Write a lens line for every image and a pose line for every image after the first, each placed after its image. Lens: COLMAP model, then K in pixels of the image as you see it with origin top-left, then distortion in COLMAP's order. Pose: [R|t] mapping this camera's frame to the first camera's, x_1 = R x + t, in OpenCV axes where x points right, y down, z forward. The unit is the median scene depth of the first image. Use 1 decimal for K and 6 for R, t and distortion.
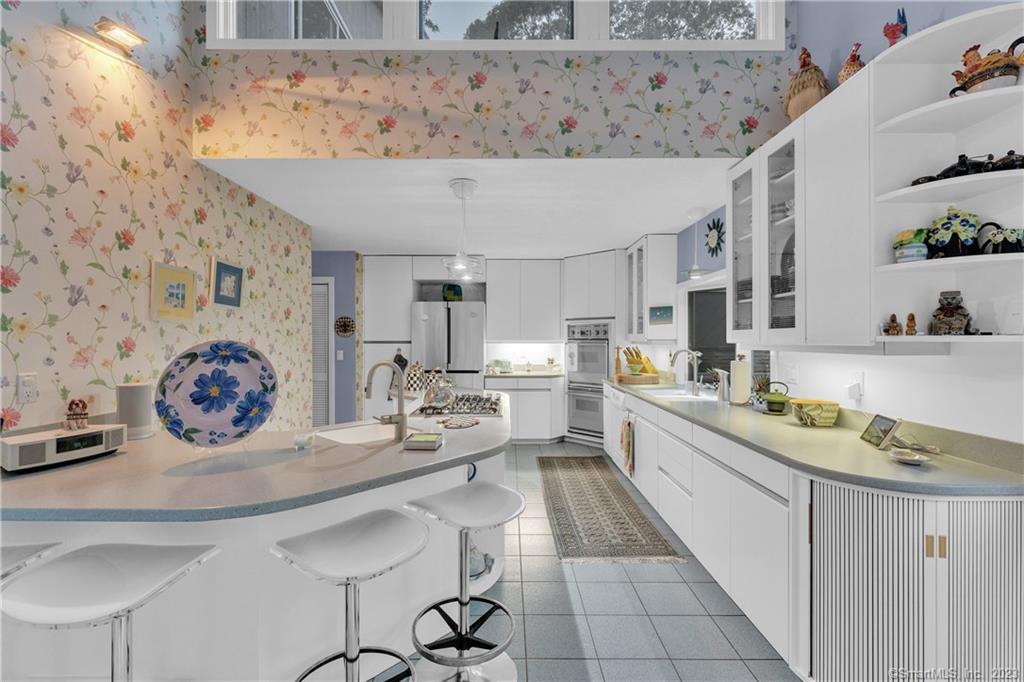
lens RADIAL K [[449.8, 0, 510.1], [0, 449.8, 342.5], [0, 0, 1]] dist [-0.003825, -0.000433]
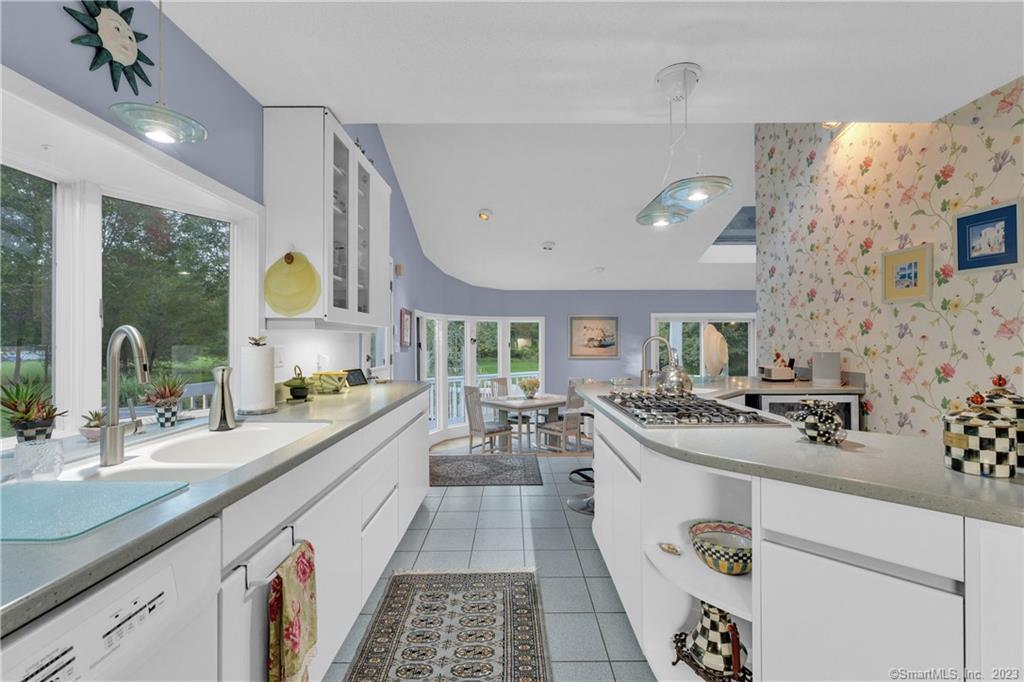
lens RADIAL K [[477.1, 0, 511.1], [0, 477.1, 340.0], [0, 0, 1]] dist [-0.004059, -0.000125]
pose [[-0.999991, 0.001946, -0.003853, 0.192650], [0.001933, 0.999992, 0.003535, 0.040564], [0.003860, 0.003527, -0.999986, 2.244533]]
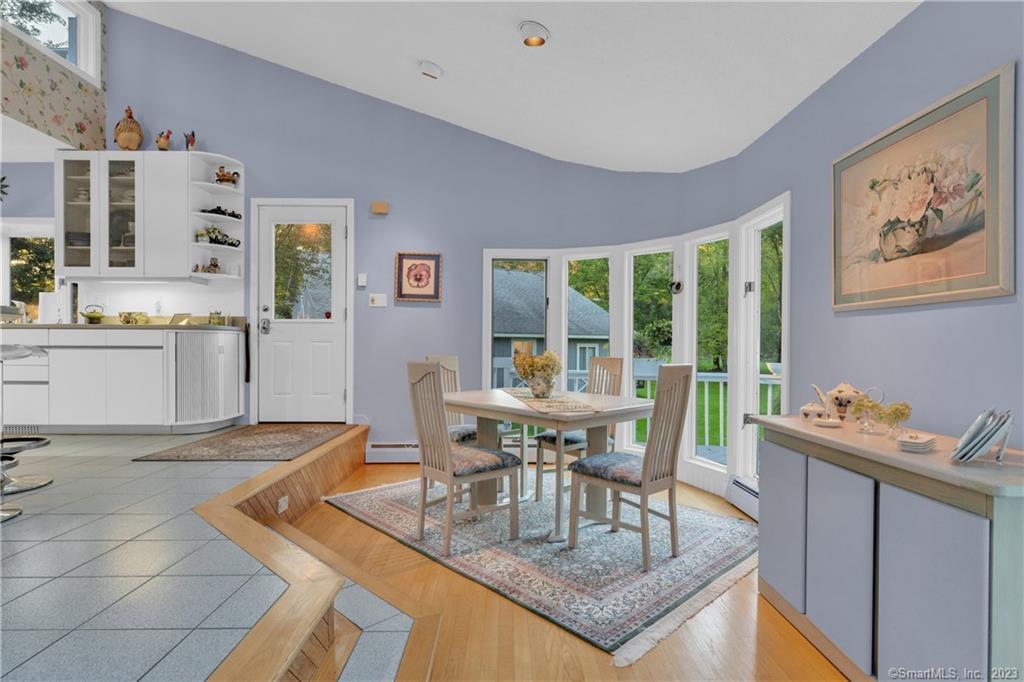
lens RADIAL K [[503.4, 0, 510.2], [0, 503.4, 346.1], [0, 0, 1]] dist [-0.000121, -0.000130]
pose [[-0.015019, -0.000256, 0.999887, -1.240841], [0.002414, 0.999997, 0.000292, 0.254195], [-0.999884, 0.002418, -0.015018, -0.414057]]
